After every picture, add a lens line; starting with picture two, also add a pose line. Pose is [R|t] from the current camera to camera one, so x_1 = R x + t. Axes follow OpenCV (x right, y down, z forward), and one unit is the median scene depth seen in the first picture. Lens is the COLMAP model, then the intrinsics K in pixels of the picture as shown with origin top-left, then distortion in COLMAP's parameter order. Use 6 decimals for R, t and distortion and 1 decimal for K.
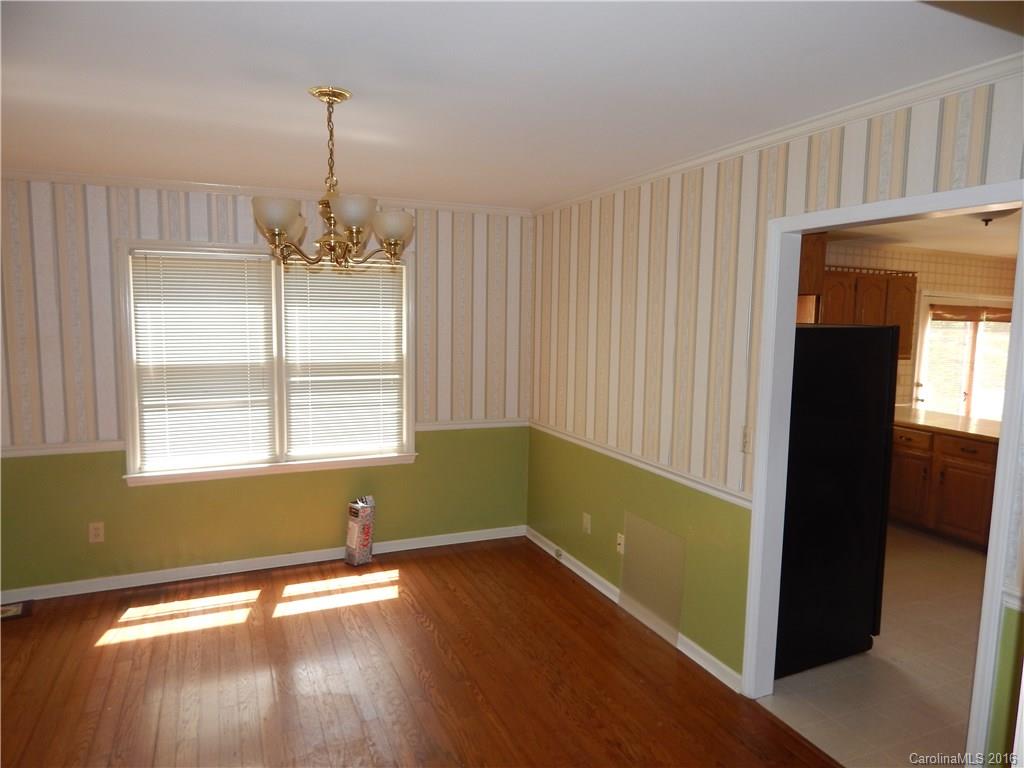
lens RADIAL K [[689.9, 0, 512.0], [0, 689.9, 384.0], [0, 0, 1]] dist [0.032049, 0.003364]
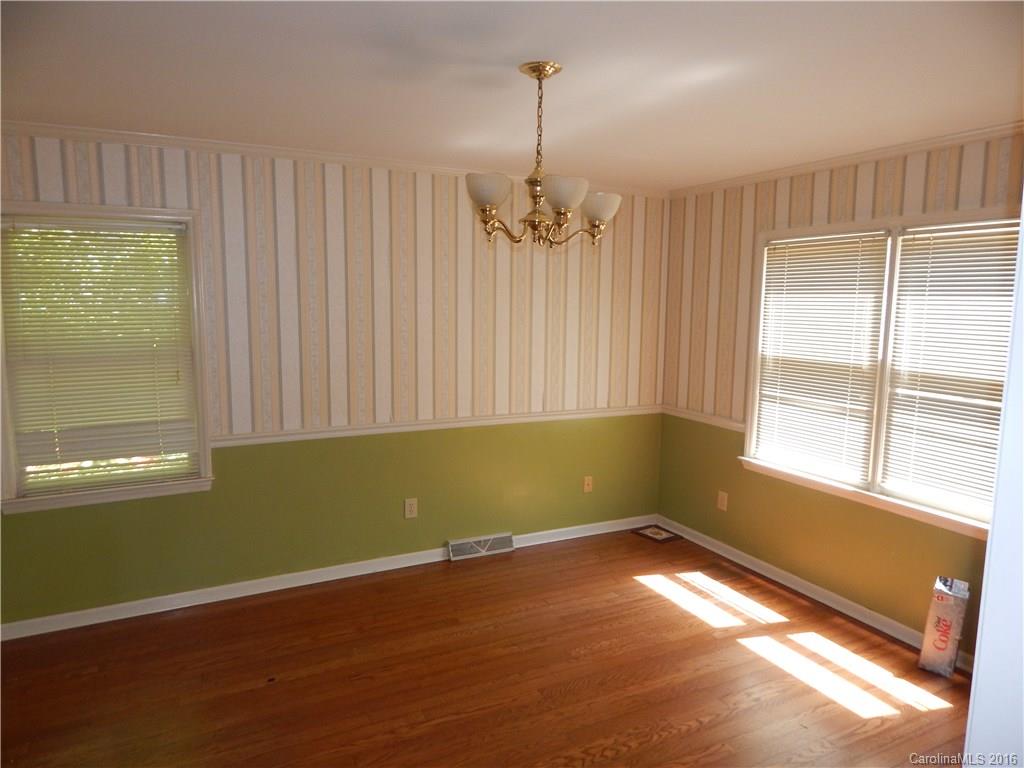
lens RADIAL K [[689.9, 0, 512.0], [0, 689.9, 384.0], [0, 0, 1]] dist [0.032049, 0.003364]
pose [[0.071479, 0.116471, -0.990619, 0.447308], [-0.125070, 0.986367, 0.106947, -0.046607], [0.989570, 0.116253, 0.085071, 0.548065]]
